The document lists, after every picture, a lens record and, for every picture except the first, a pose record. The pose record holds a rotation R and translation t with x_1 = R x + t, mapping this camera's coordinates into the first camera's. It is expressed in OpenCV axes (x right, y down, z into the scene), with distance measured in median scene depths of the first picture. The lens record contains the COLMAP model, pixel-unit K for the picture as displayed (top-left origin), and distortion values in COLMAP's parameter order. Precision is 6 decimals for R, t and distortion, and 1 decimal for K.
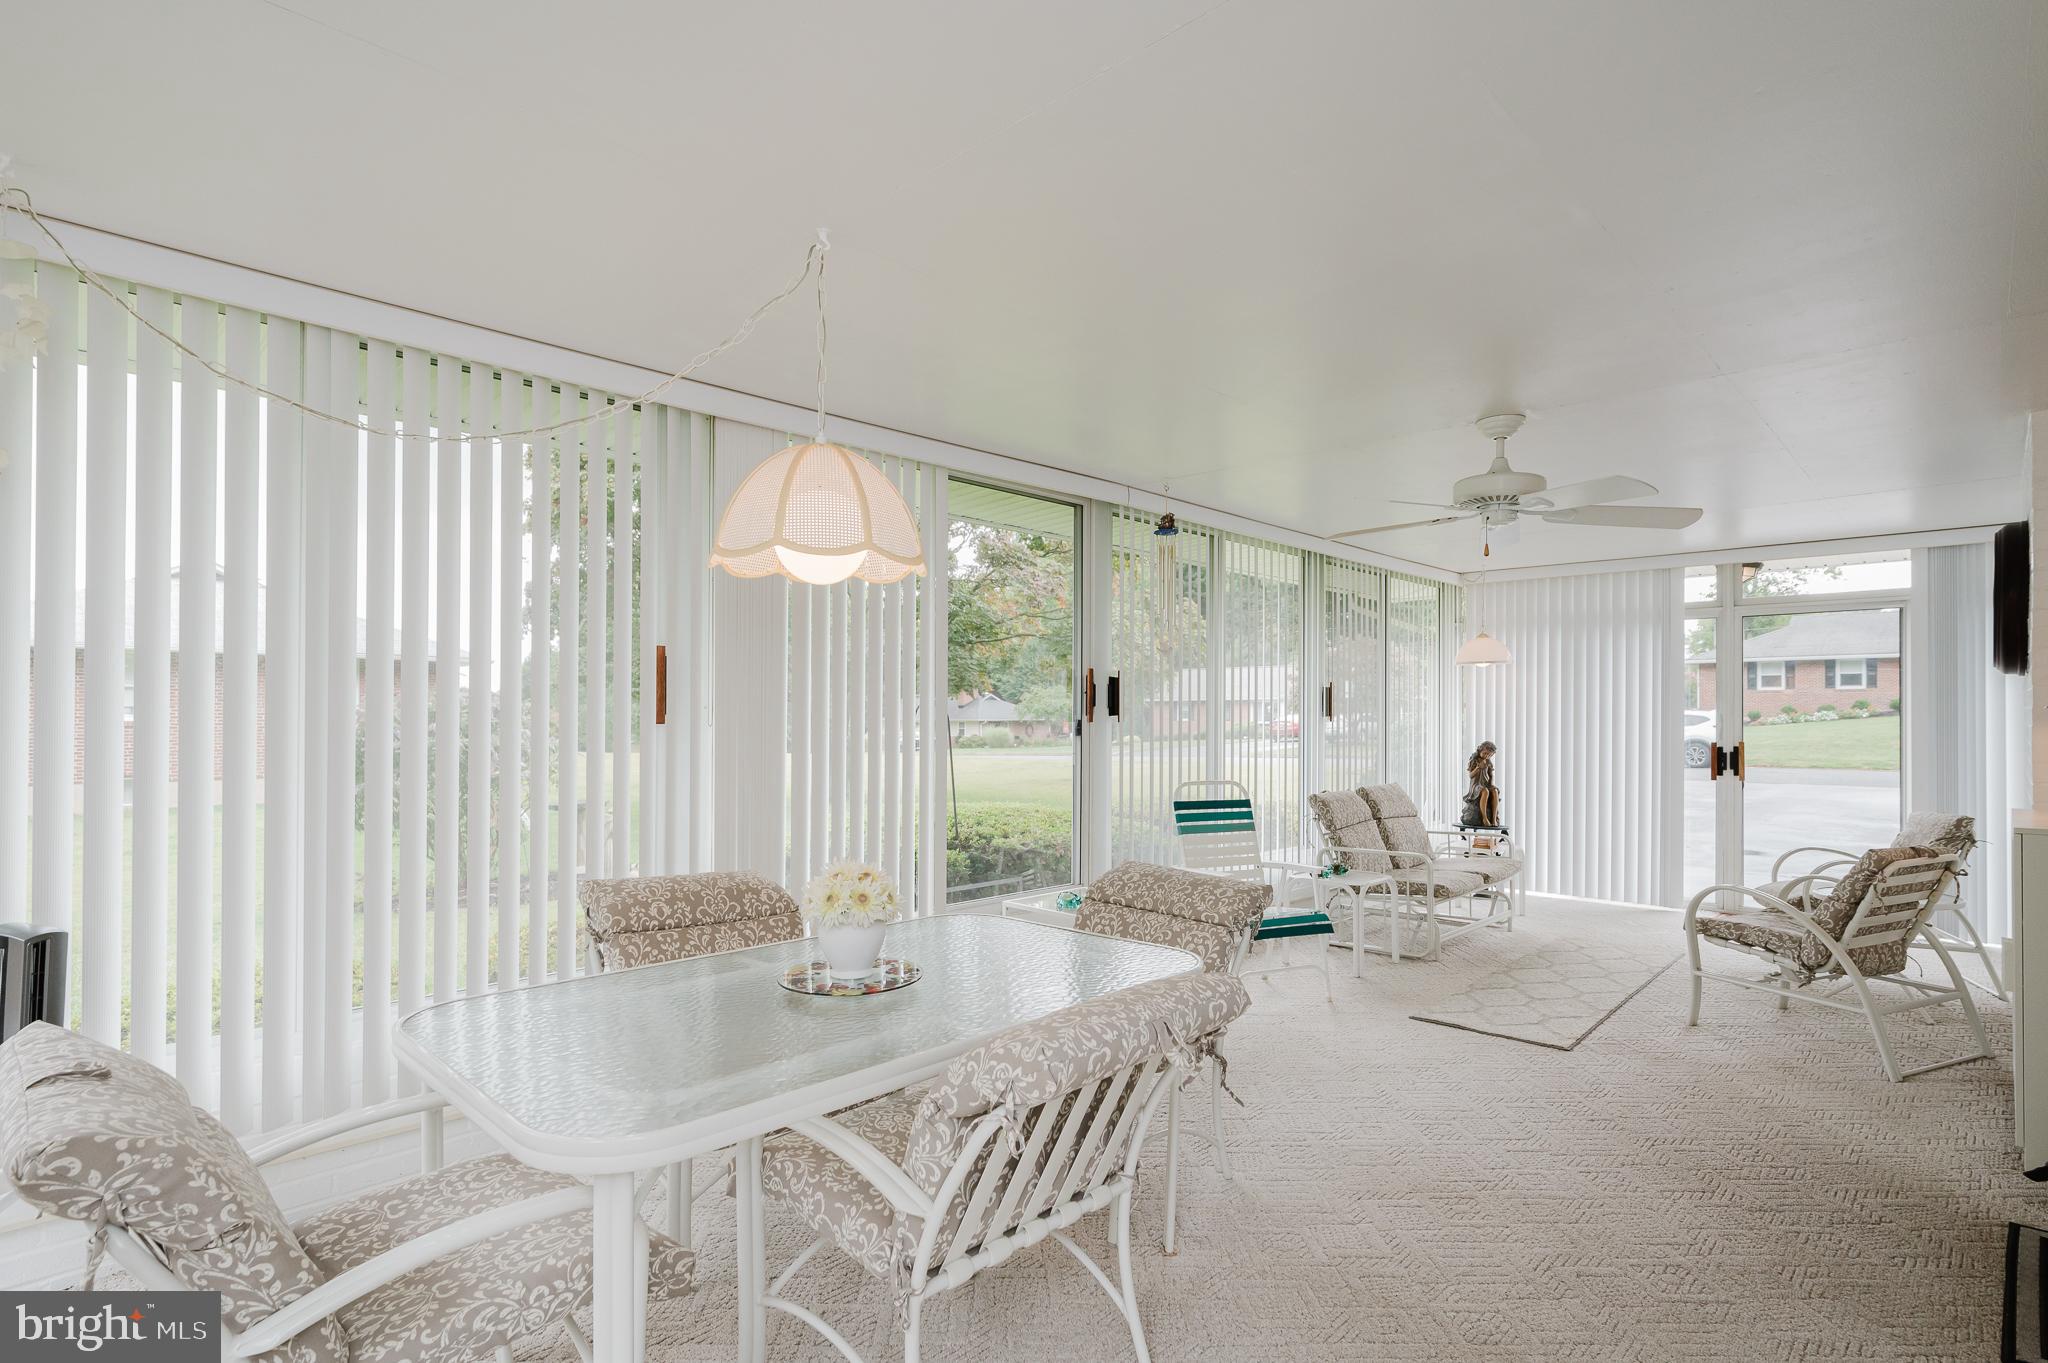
lens RADIAL K [[1030.7, 0, 1037.3], [0, 1030.7, 696.1], [0, 0, 1]] dist [-0.001232, 0.000062]
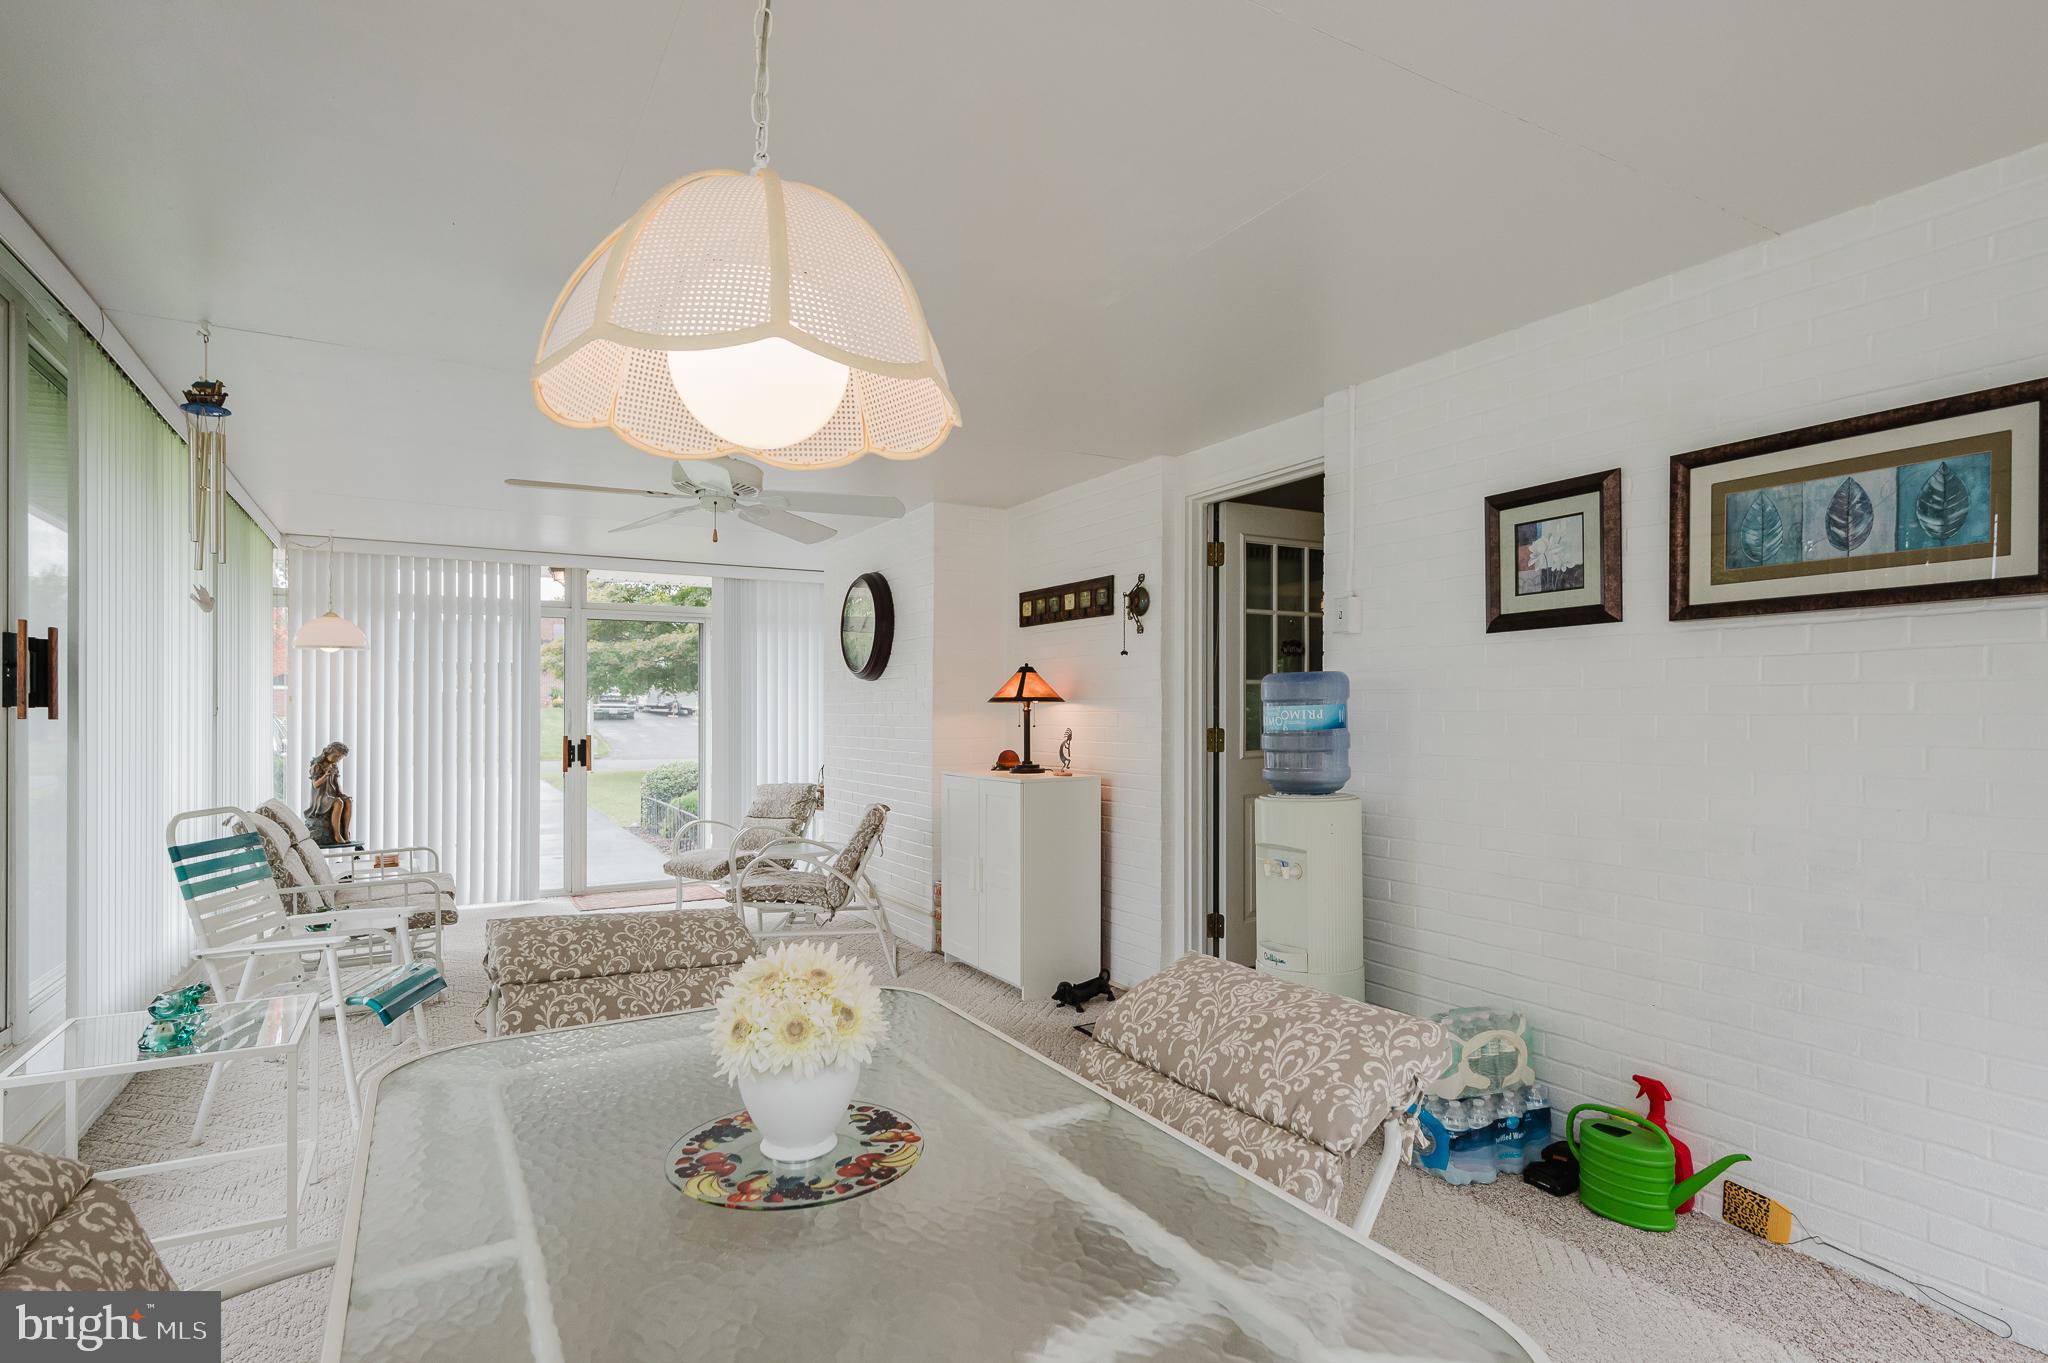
lens RADIAL K [[1030.7, 0, 1037.3], [0, 1030.7, 696.1], [0, 0, 1]] dist [-0.001232, 0.000062]
pose [[0.272162, 0.013353, 0.962159, -0.233794], [-0.011841, 0.999874, -0.010527, 0.008830], [-0.962179, -0.008528, 0.272286, 0.244401]]
